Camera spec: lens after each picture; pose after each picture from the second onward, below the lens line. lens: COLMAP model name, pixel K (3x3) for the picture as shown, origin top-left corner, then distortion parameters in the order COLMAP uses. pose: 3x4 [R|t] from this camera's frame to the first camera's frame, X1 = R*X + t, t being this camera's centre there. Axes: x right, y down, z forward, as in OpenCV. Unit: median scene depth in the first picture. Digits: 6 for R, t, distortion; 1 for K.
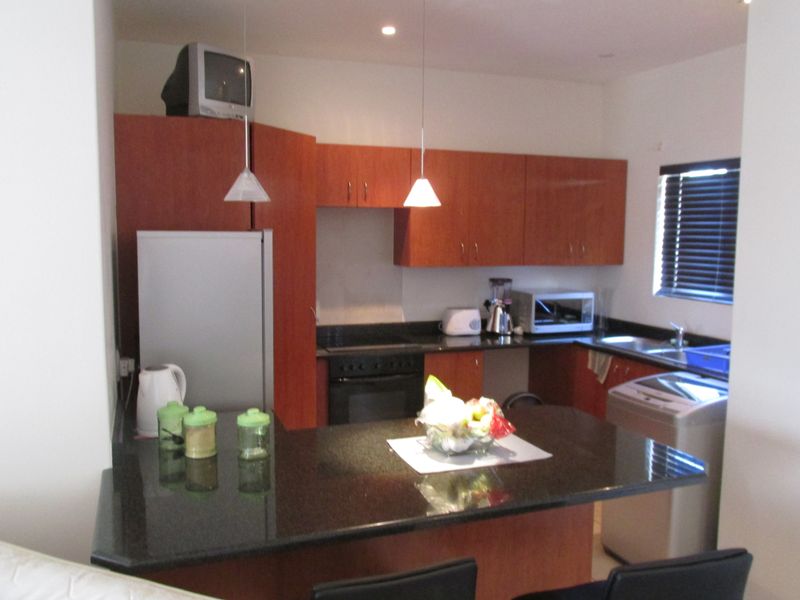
lens RADIAL K [[696.0, 0, 400.0], [0, 696.0, 300.0], [0, 0, 1]] dist [-0.021531, -0.000324]
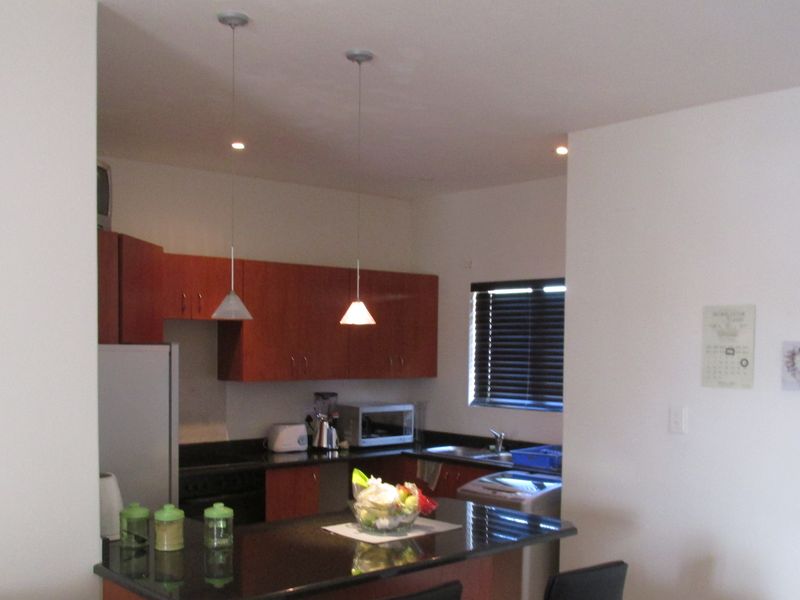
lens RADIAL K [[890.5, 0, 397.7], [0, 890.5, 383.3], [0, 0, 1]] dist [-0.006659, -0.002486]
pose [[0.932862, -0.015027, 0.359921, -0.224564], [0.034751, 0.998224, -0.048394, 0.021682], [-0.358554, 0.057652, 0.931727, -0.220806]]
